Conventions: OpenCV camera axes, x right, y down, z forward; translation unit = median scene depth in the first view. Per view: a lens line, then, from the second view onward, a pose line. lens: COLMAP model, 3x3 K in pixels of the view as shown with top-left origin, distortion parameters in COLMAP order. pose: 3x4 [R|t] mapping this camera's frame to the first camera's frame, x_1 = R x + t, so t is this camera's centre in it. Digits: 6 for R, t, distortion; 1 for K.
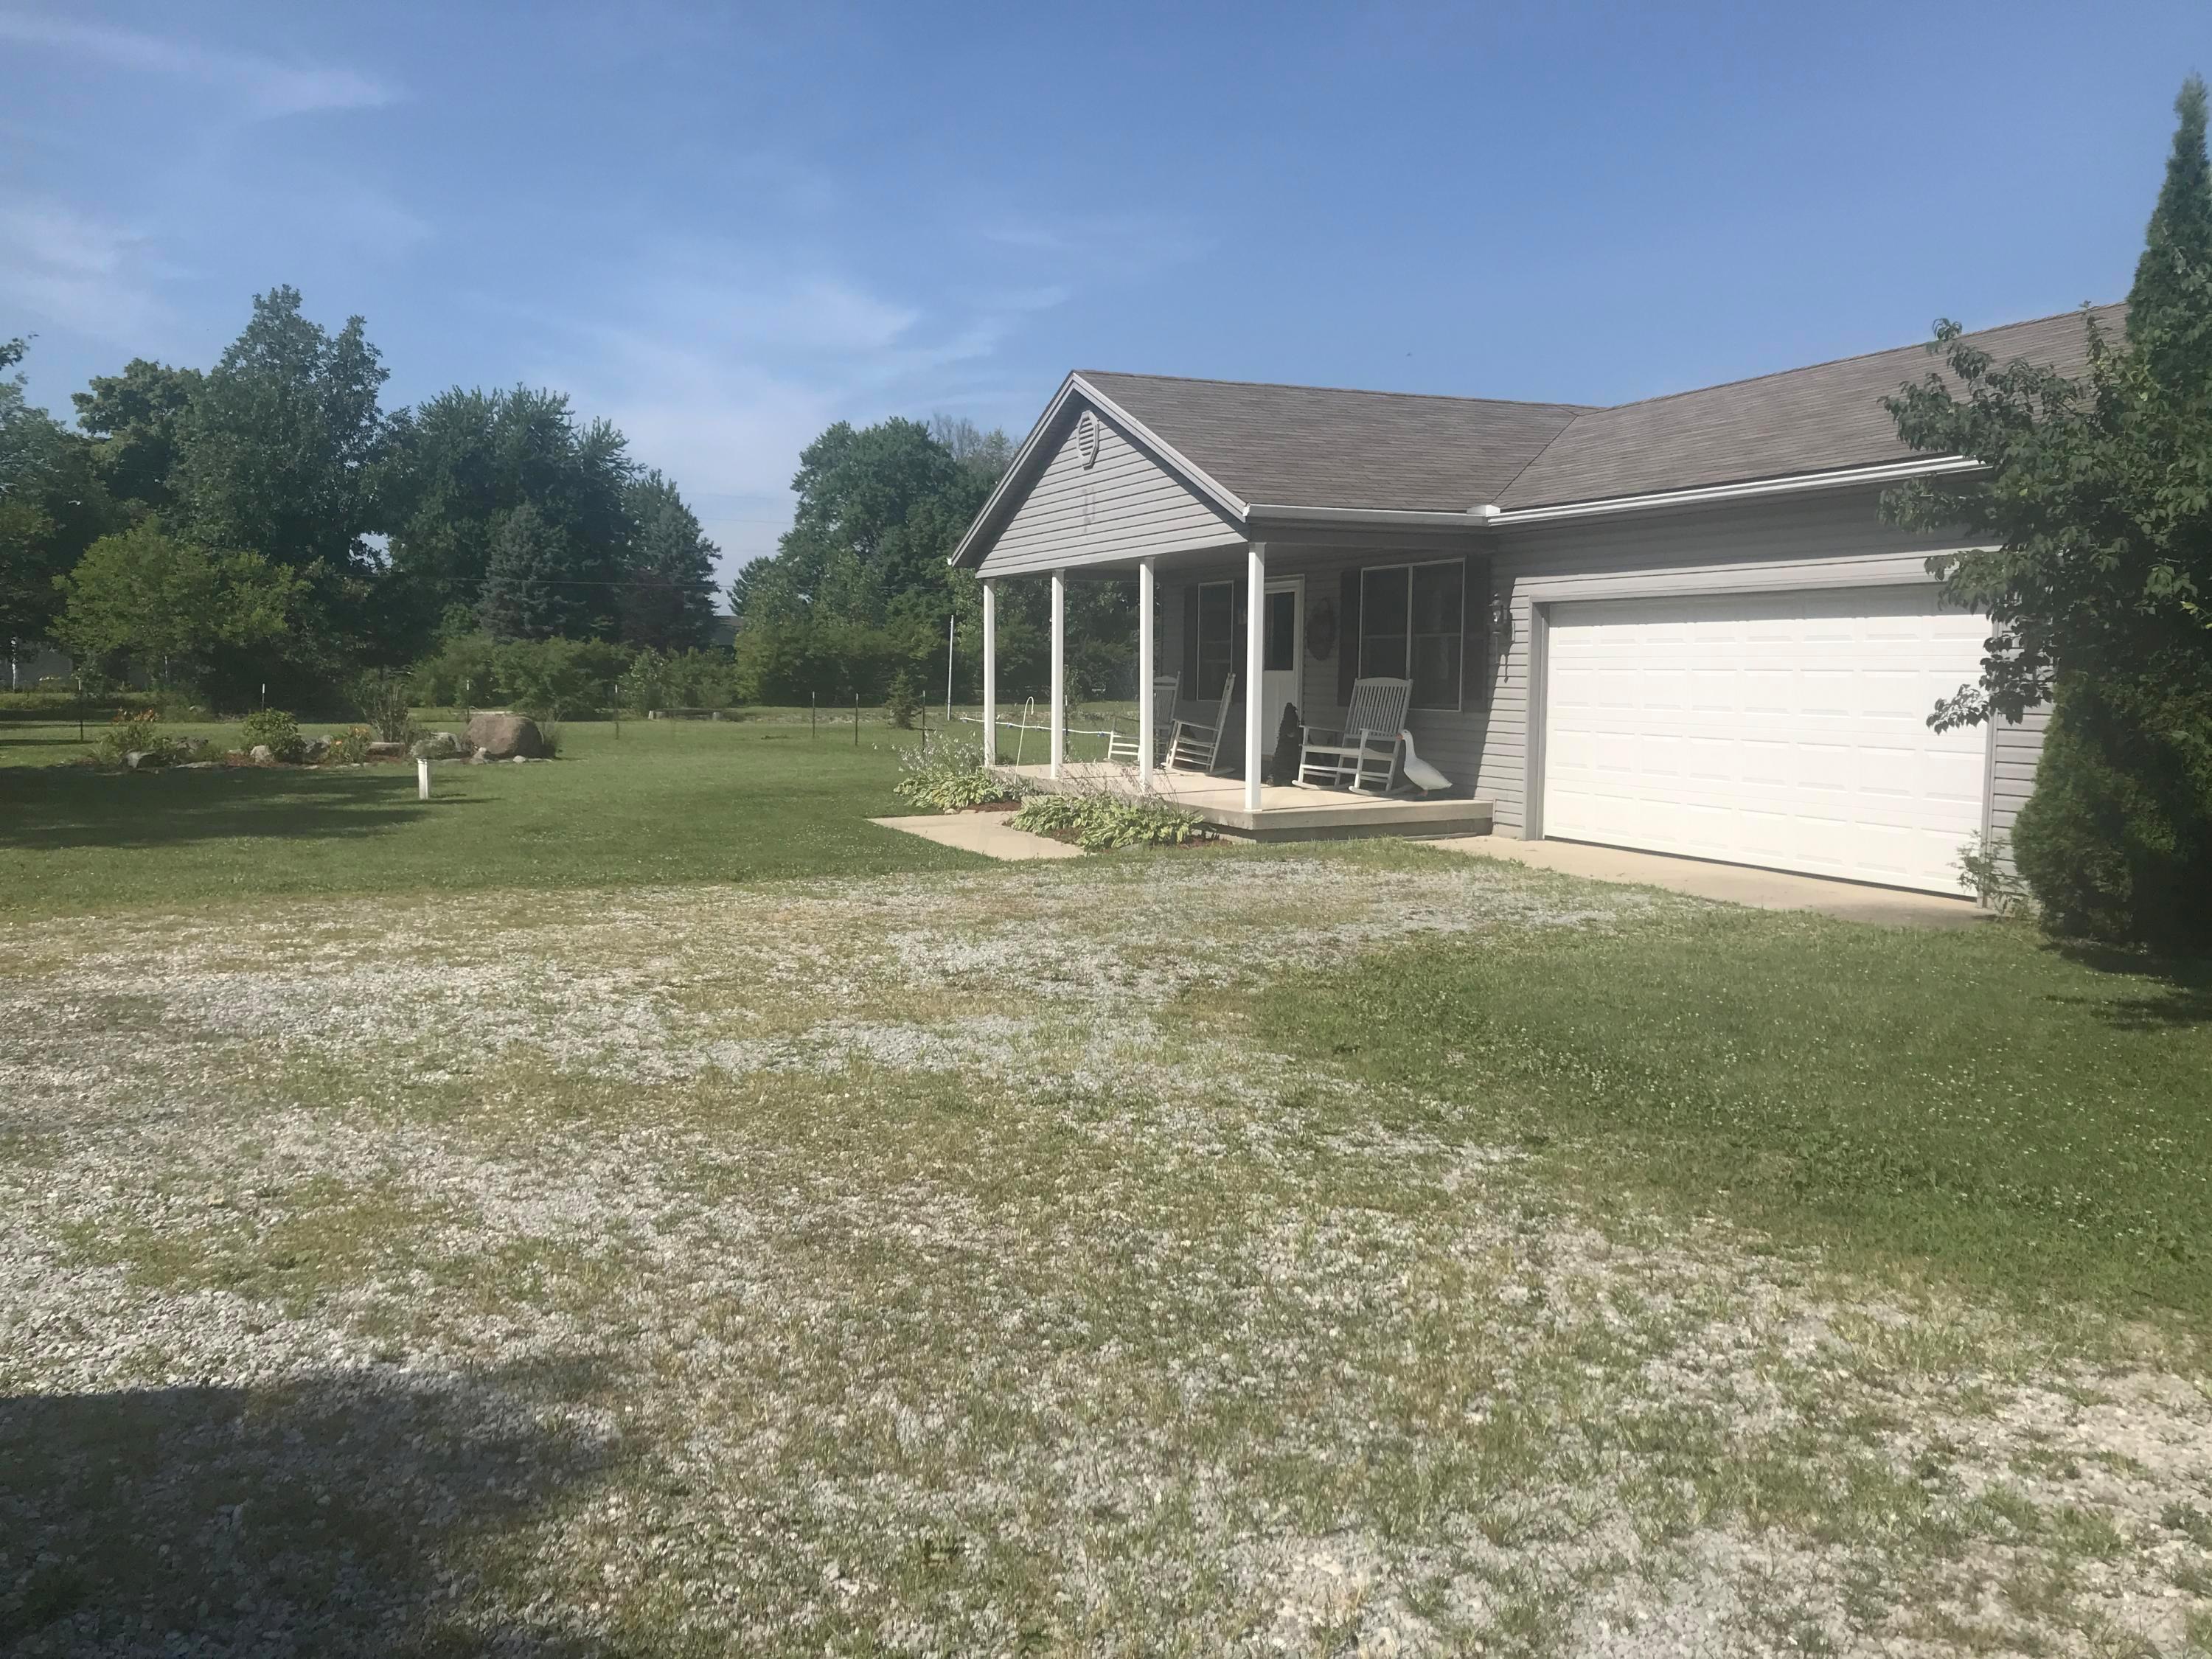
lens RADIAL K [[1791.5, 0, 1105.0], [0, 1791.5, 835.6], [0, 0, 1]] dist [0.062211, -0.055946]
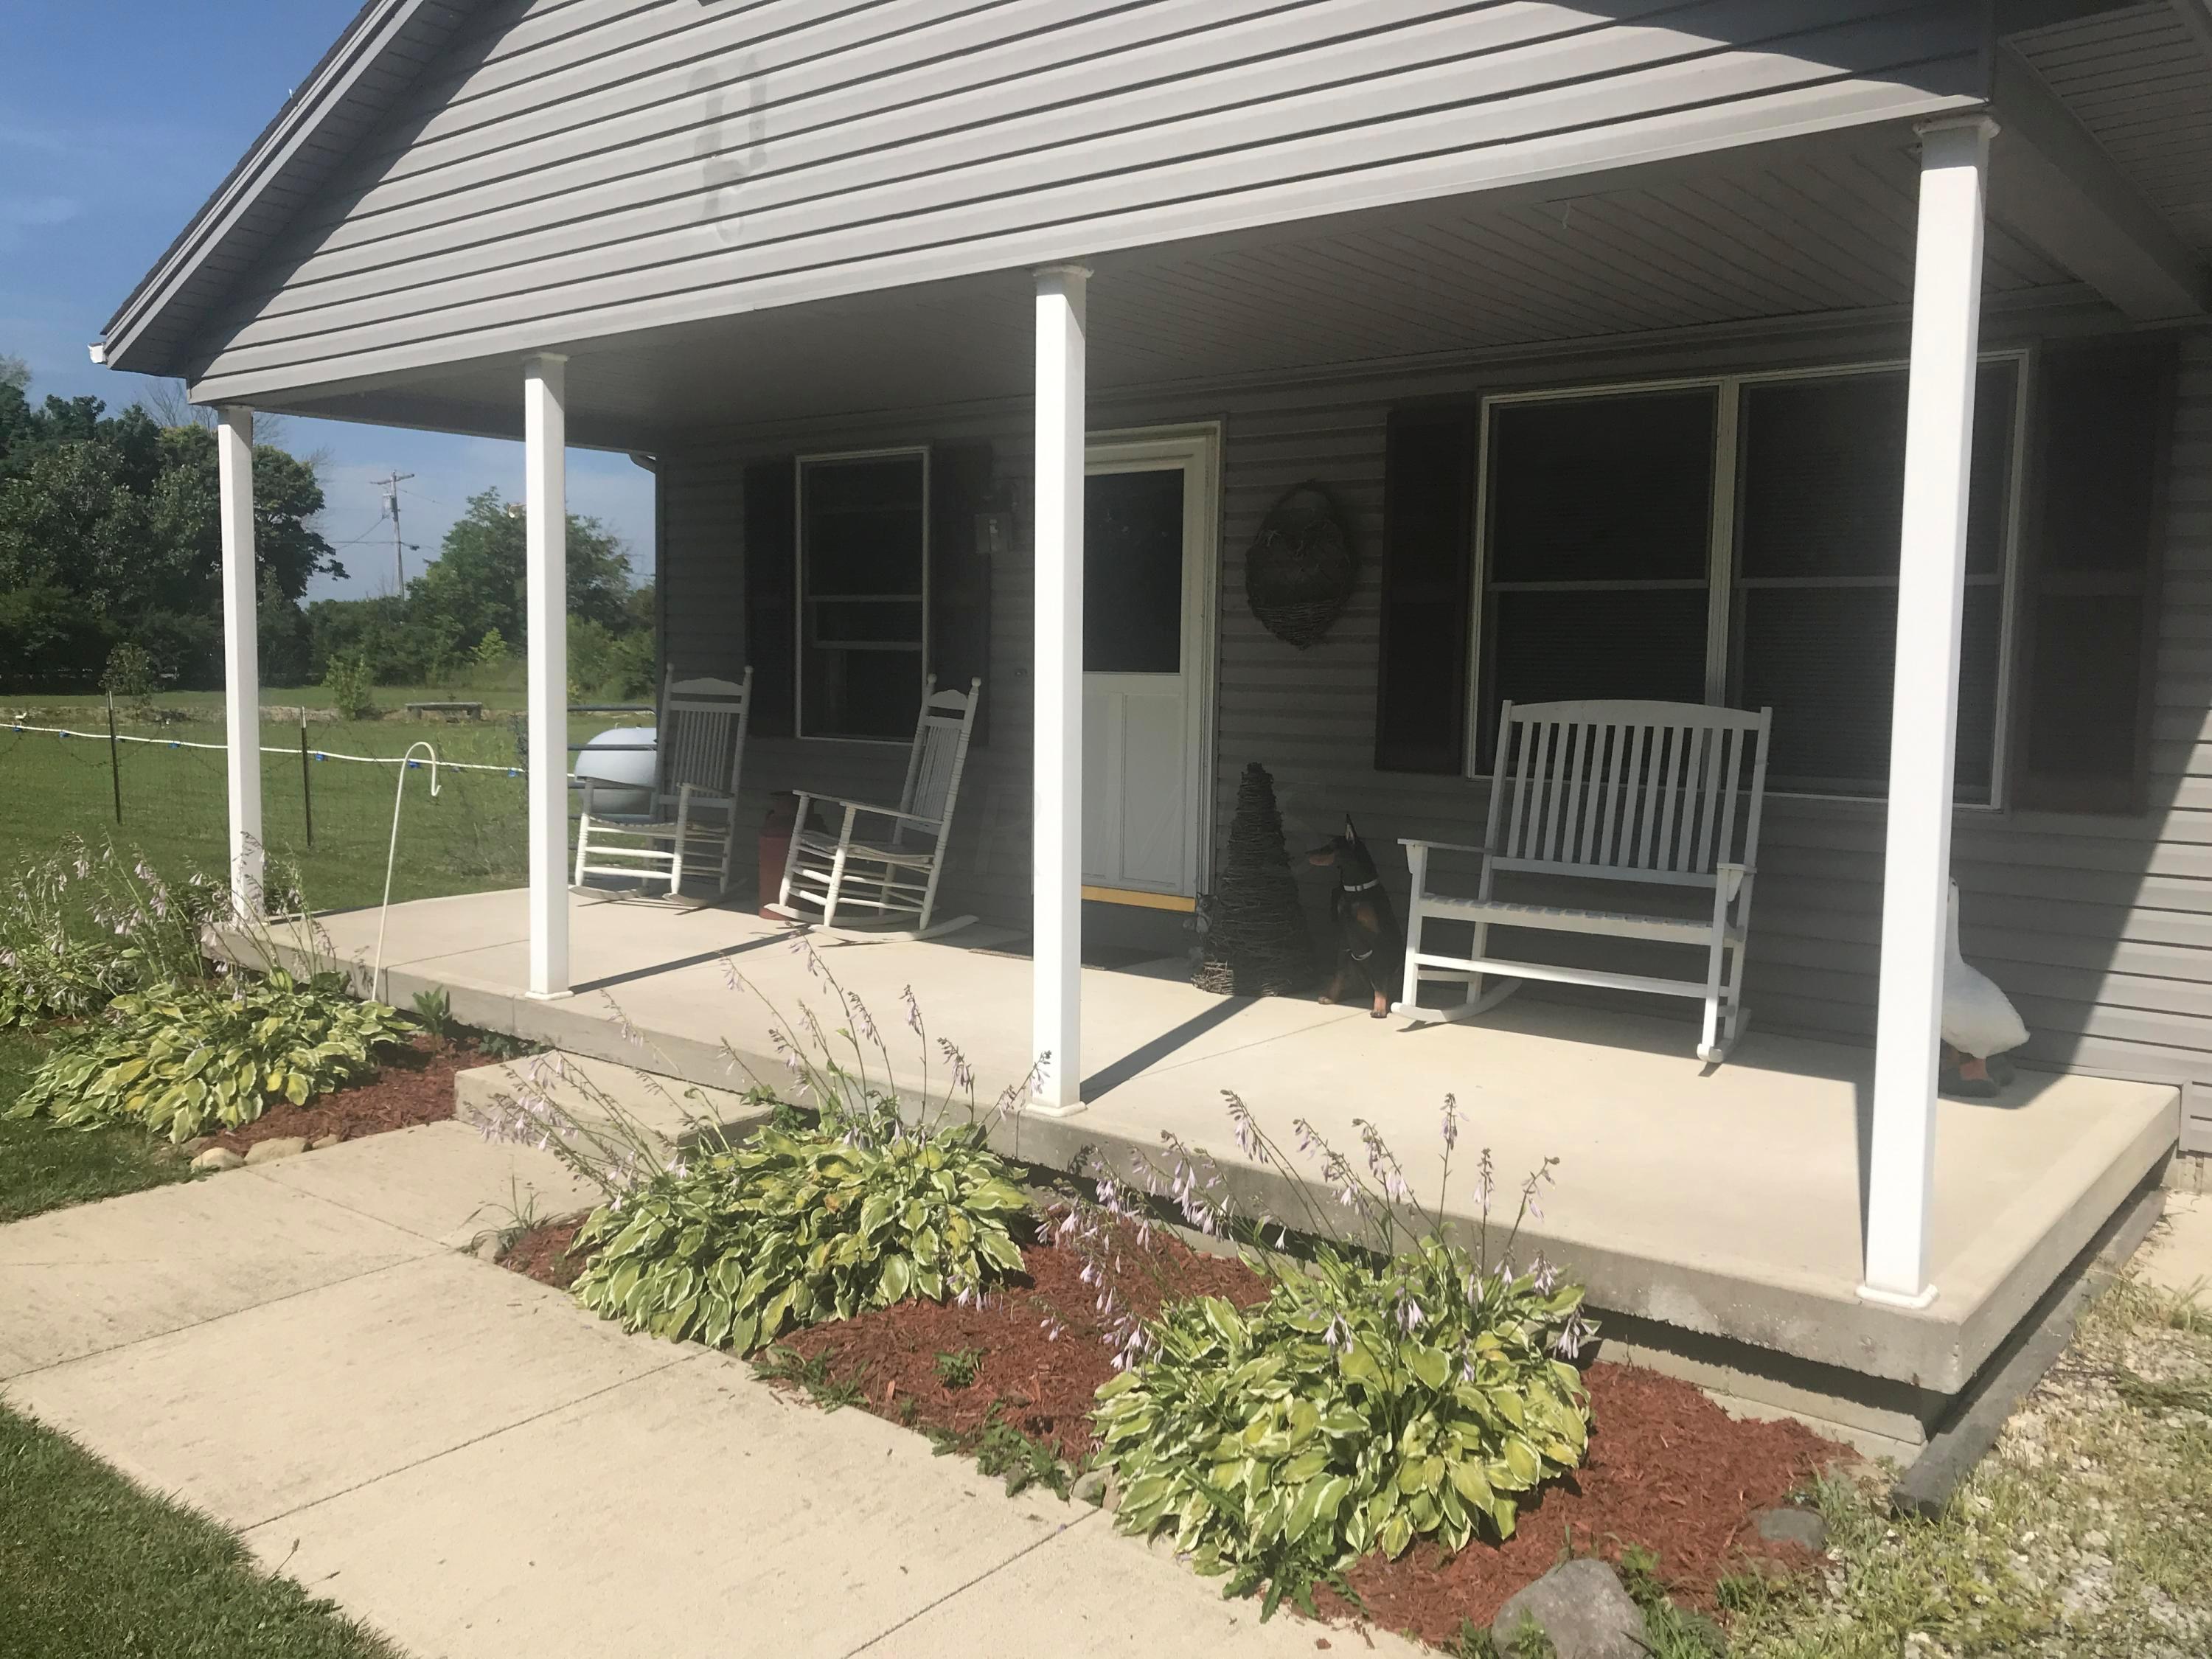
lens RADIAL K [[1791.5, 0, 1110.7], [0, 1791.5, 827.2], [0, 0, 1]] dist [0.062211, -0.055946]
pose [[0.881209, -0.040379, 0.471000, -0.100635], [0.037232, 0.999179, 0.016002, -0.071087], [-0.471259, 0.003435, 0.881988, 0.720210]]
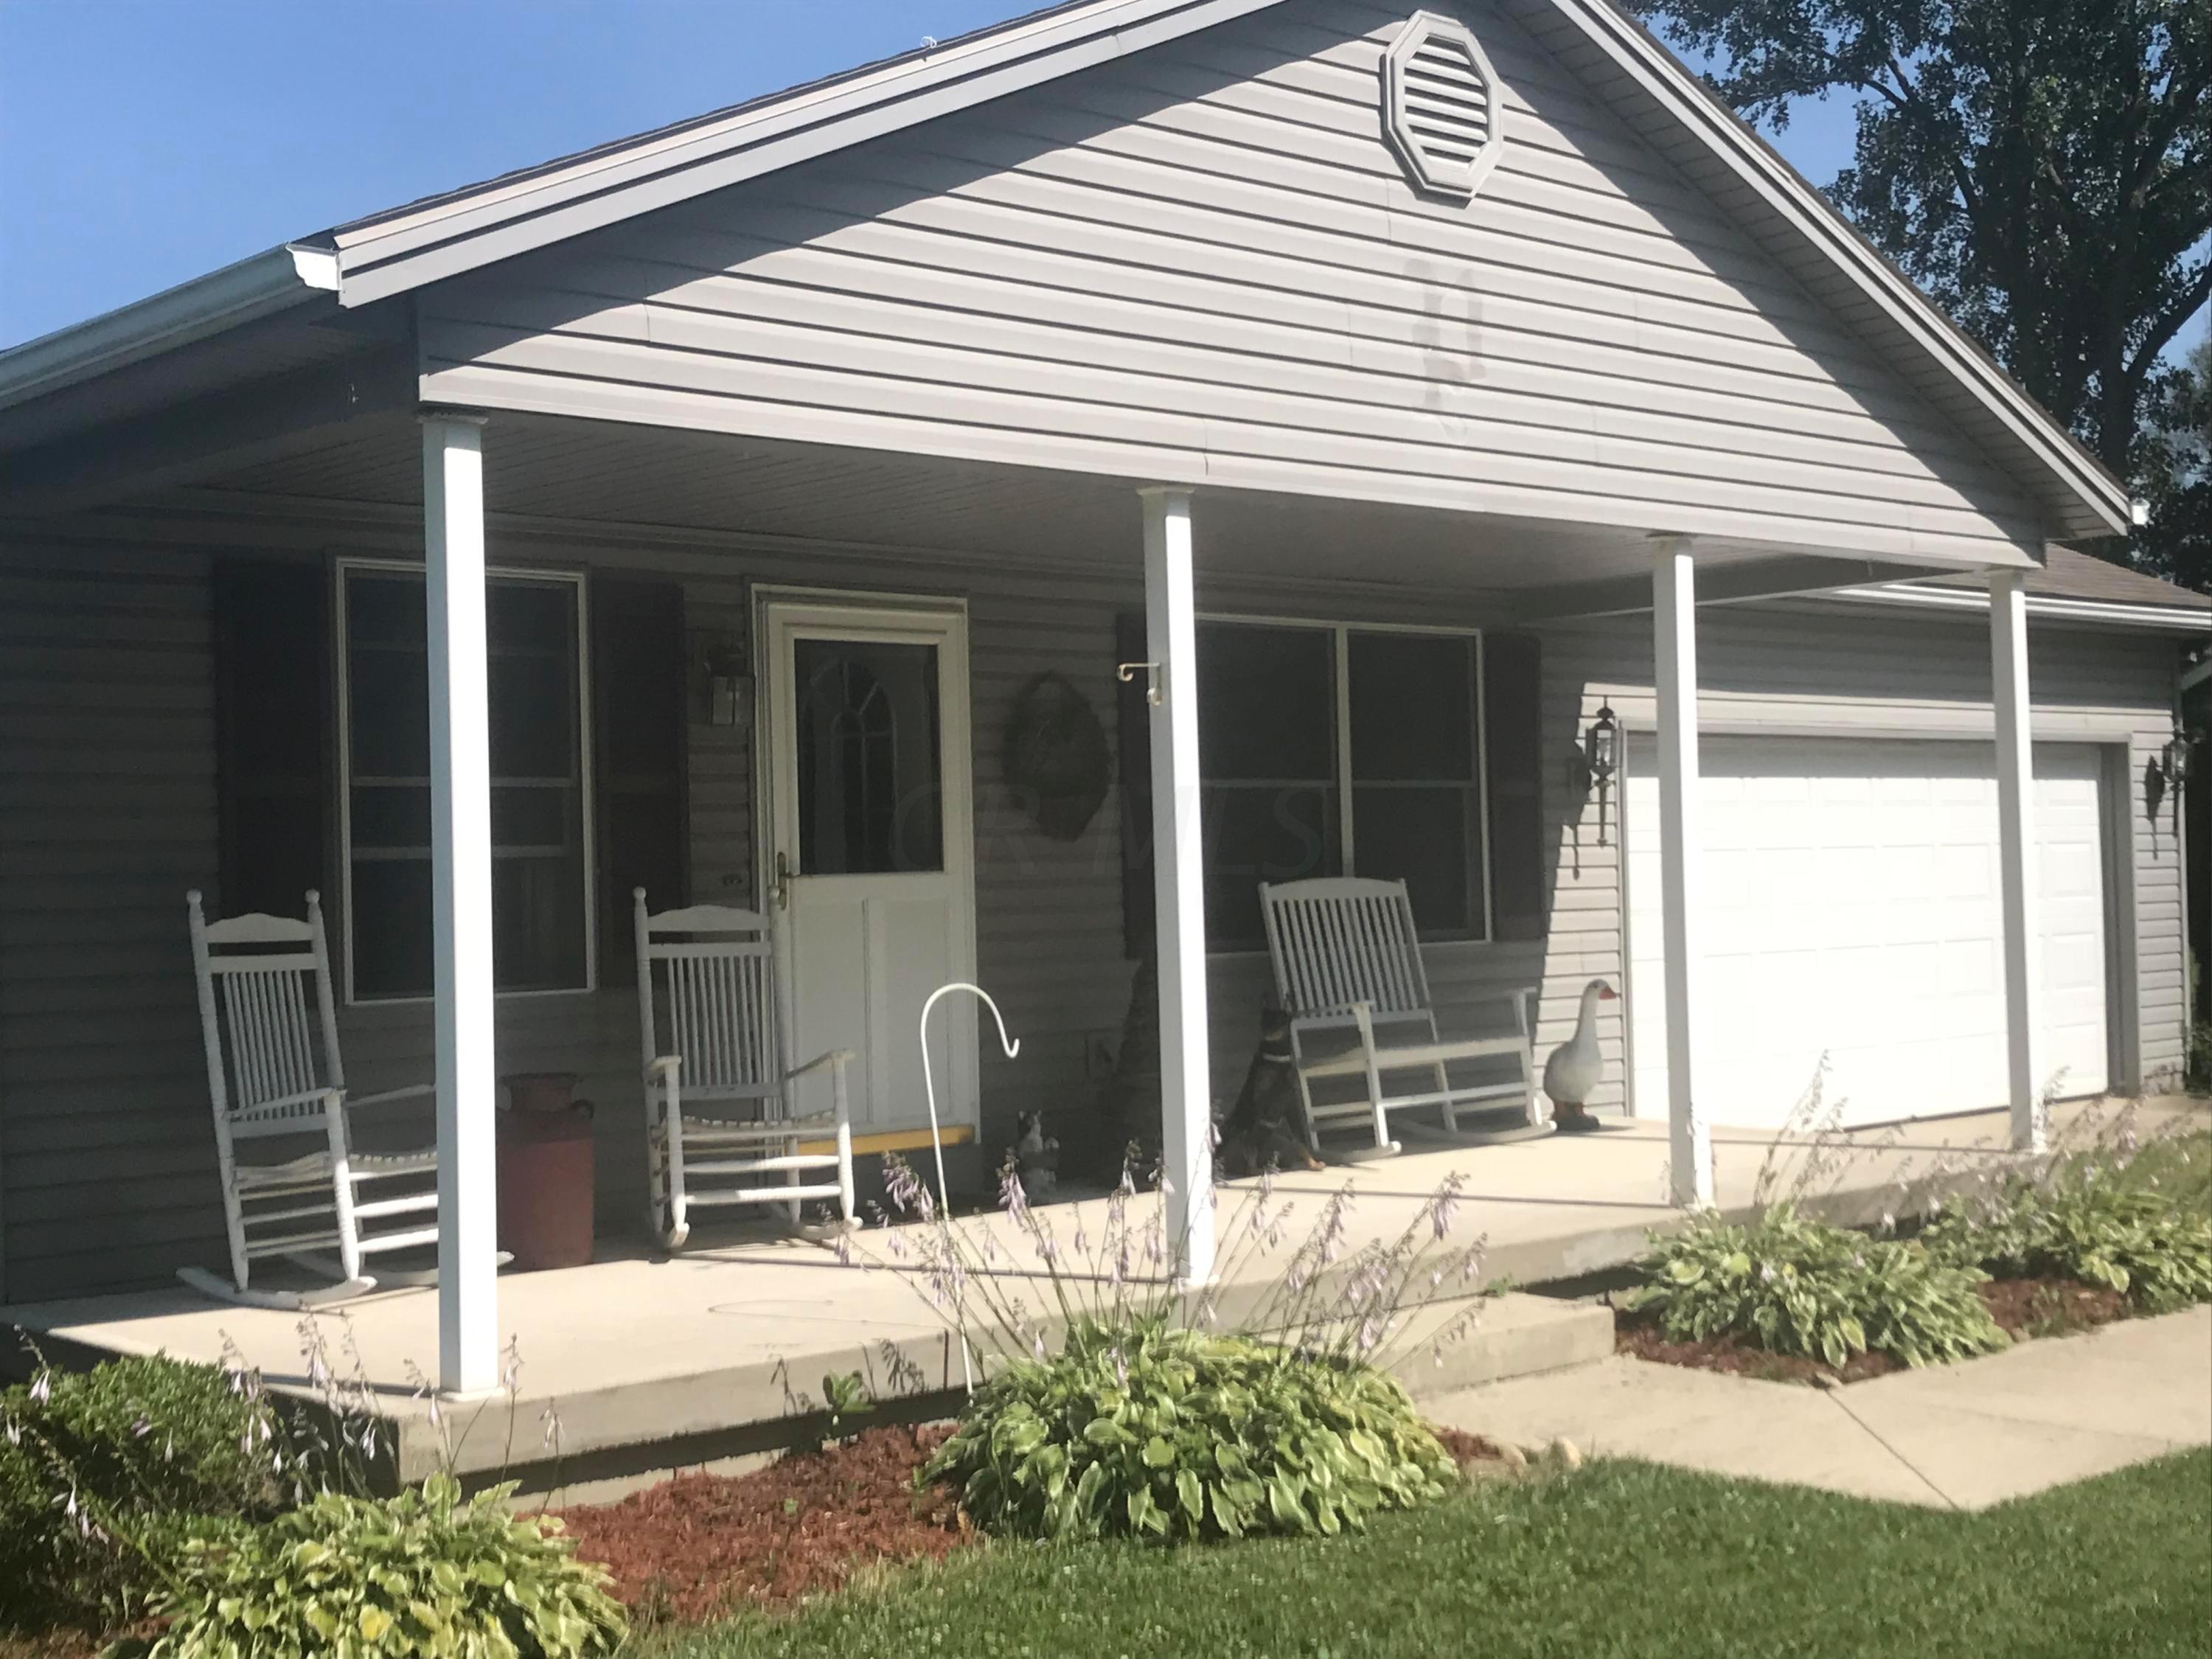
lens RADIAL K [[2657.9, 0, 1102.5], [0, 2657.9, 823.6], [0, 0, 1]] dist [0.175277, 0.000000]
pose [[-0.322165, 0.011833, 0.946610, -0.420907], [0.106170, 0.994065, 0.023707, -0.119496], [-0.940711, 0.108139, -0.321509, 1.229364]]
